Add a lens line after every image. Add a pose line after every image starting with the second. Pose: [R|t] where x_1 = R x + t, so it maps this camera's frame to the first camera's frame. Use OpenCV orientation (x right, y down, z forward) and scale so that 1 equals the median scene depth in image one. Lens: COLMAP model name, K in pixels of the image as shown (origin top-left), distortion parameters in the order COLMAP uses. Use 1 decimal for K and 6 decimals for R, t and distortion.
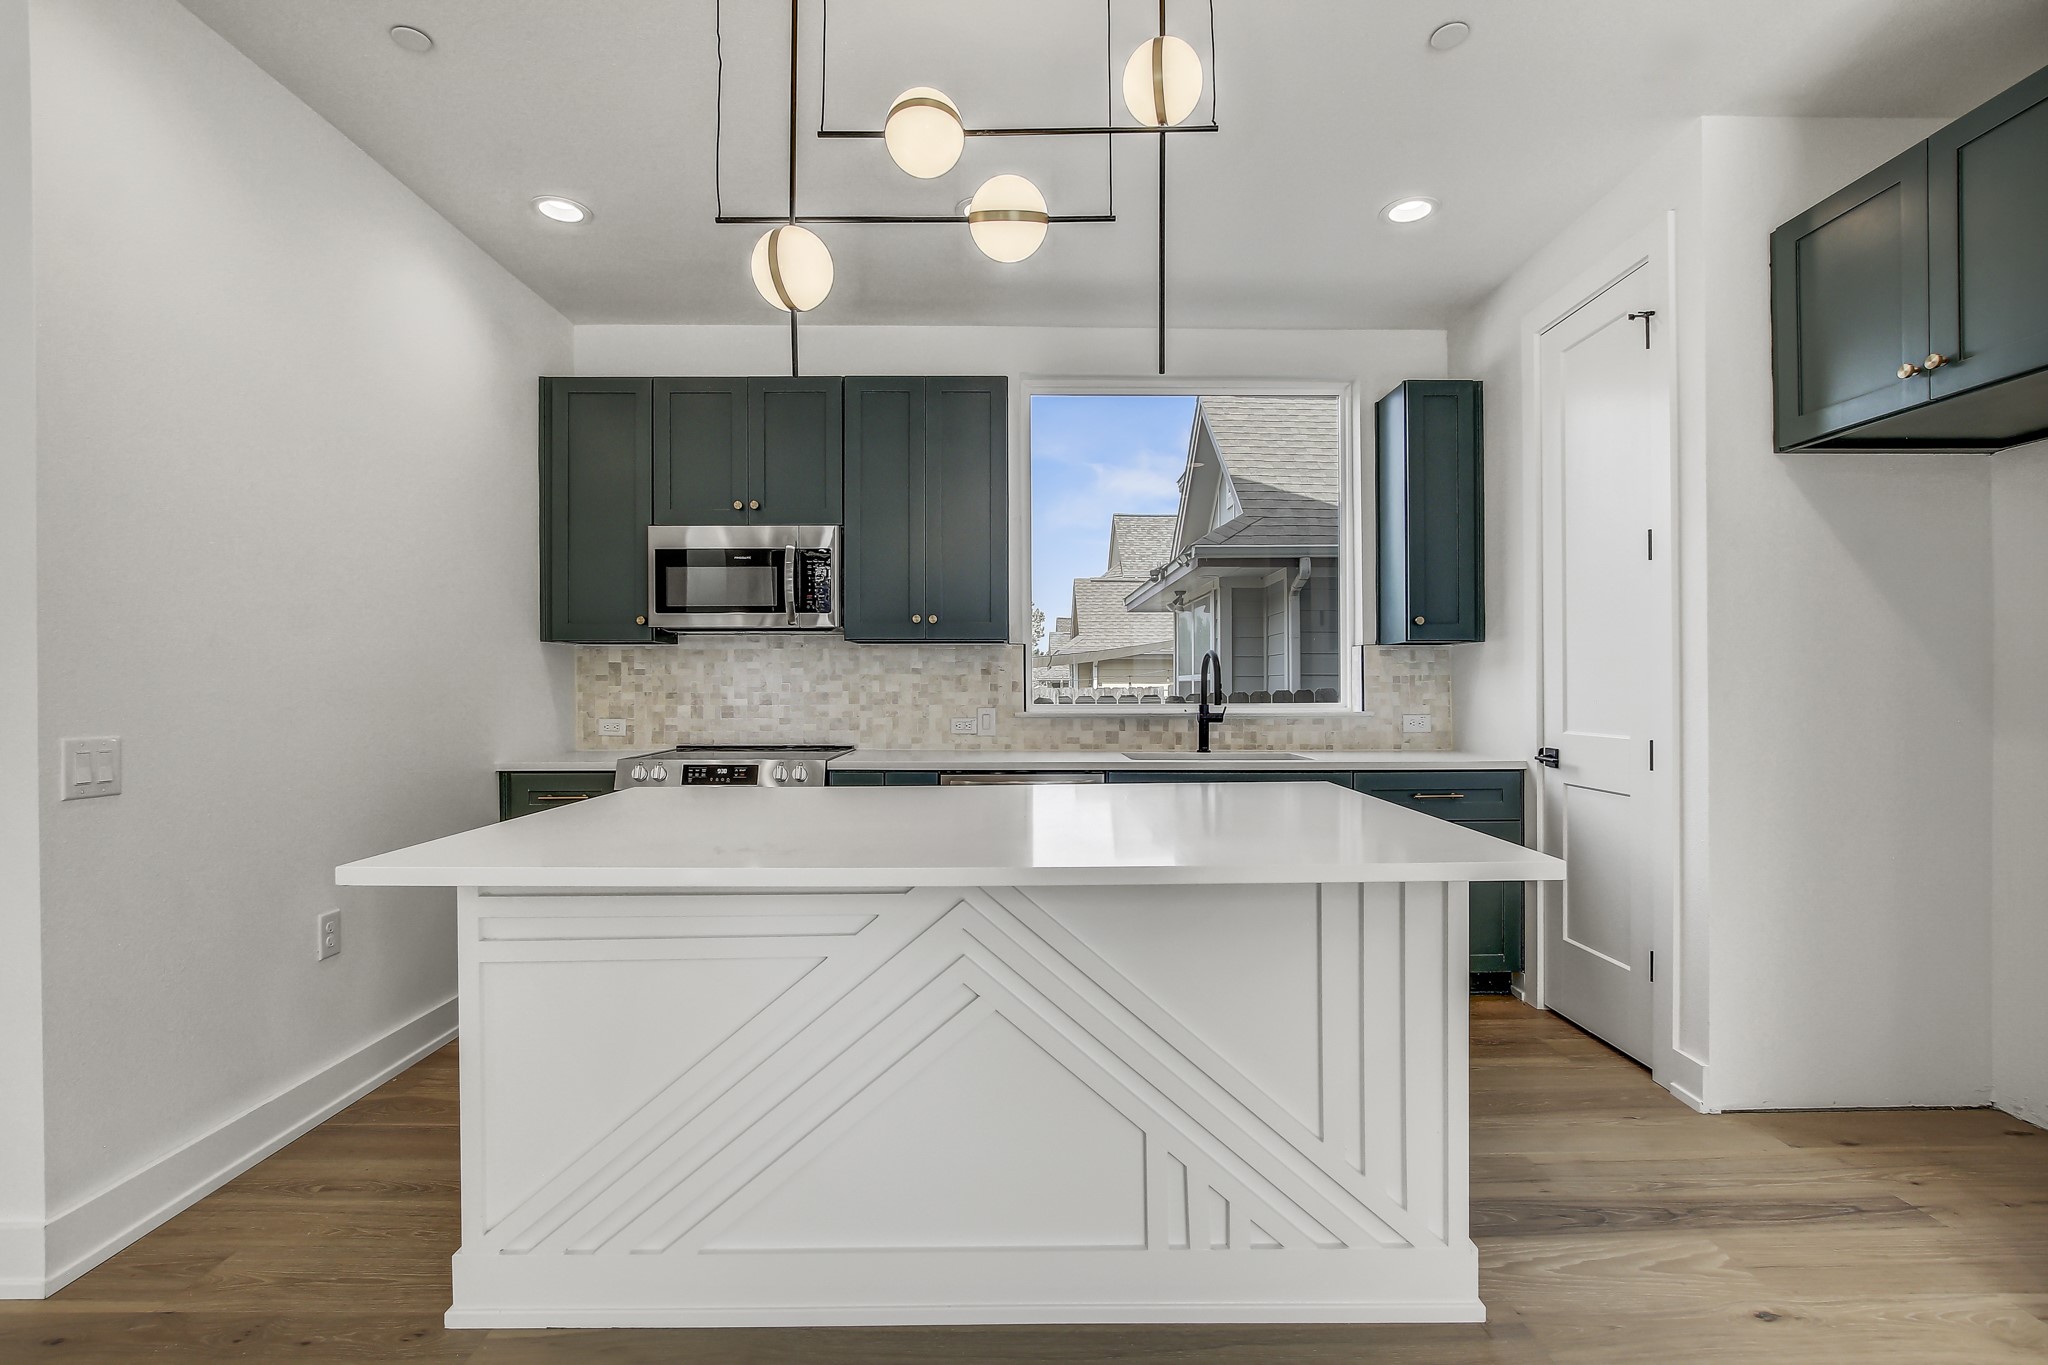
lens RADIAL K [[941.5, 0, 1023.9], [0, 941.5, 683.9], [0, 0, 1]] dist [-0.015121, 0.001154]
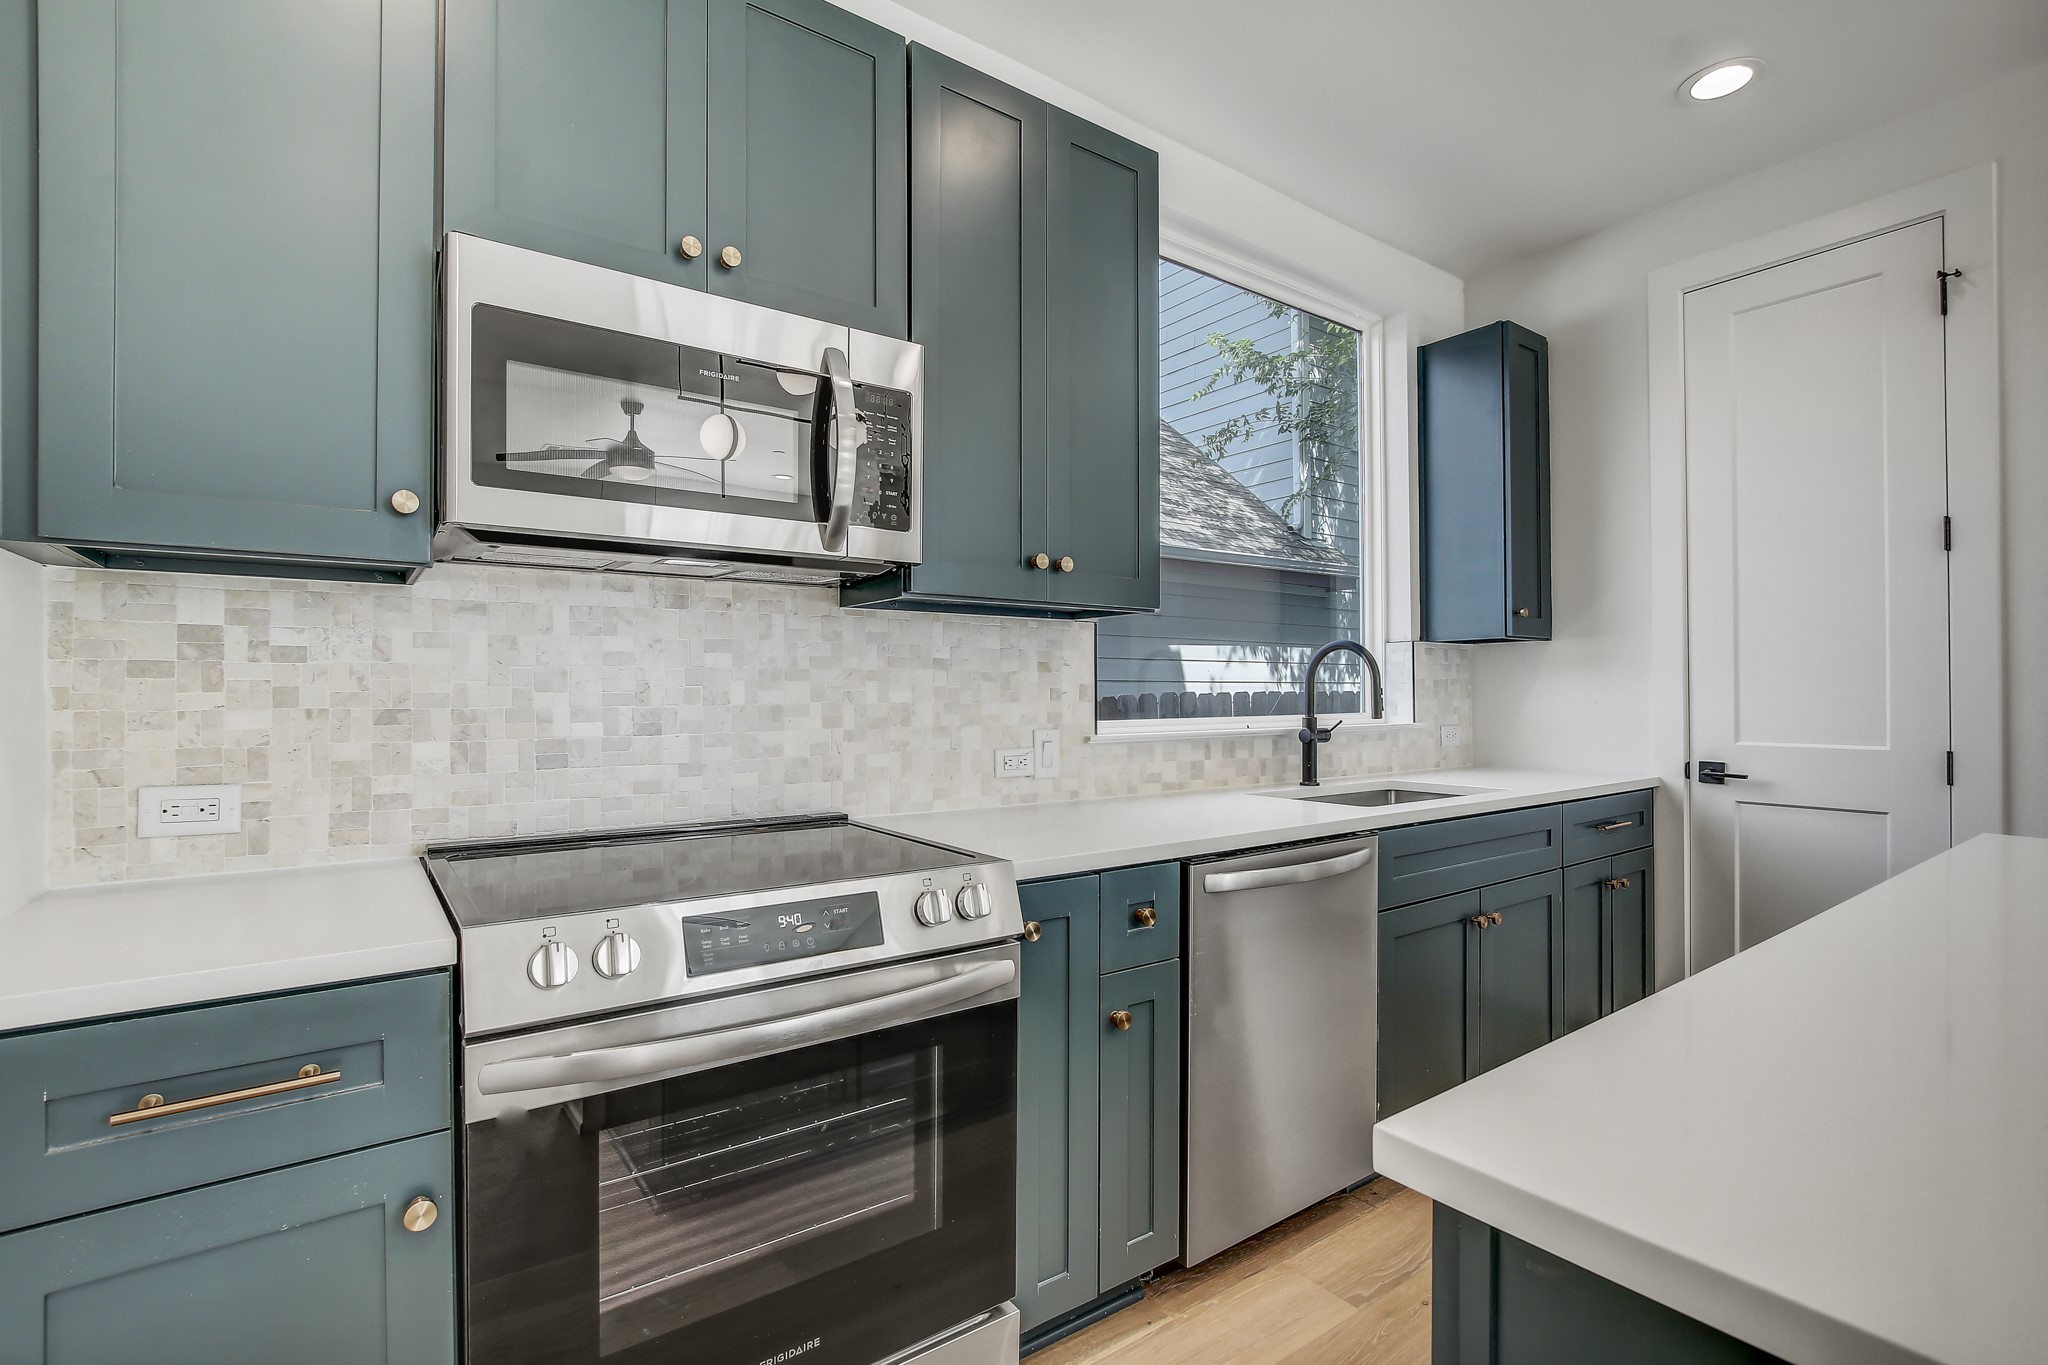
lens RADIAL K [[941.5, 0, 1023.2], [0, 941.5, 681.5], [0, 0, 1]] dist [-0.015121, 0.001154]
pose [[0.815423, 0.005777, 0.578837, -0.385763], [-0.000396, 0.999956, -0.009423, 0.001340], [-0.578866, 0.007455, 0.815389, 0.538013]]
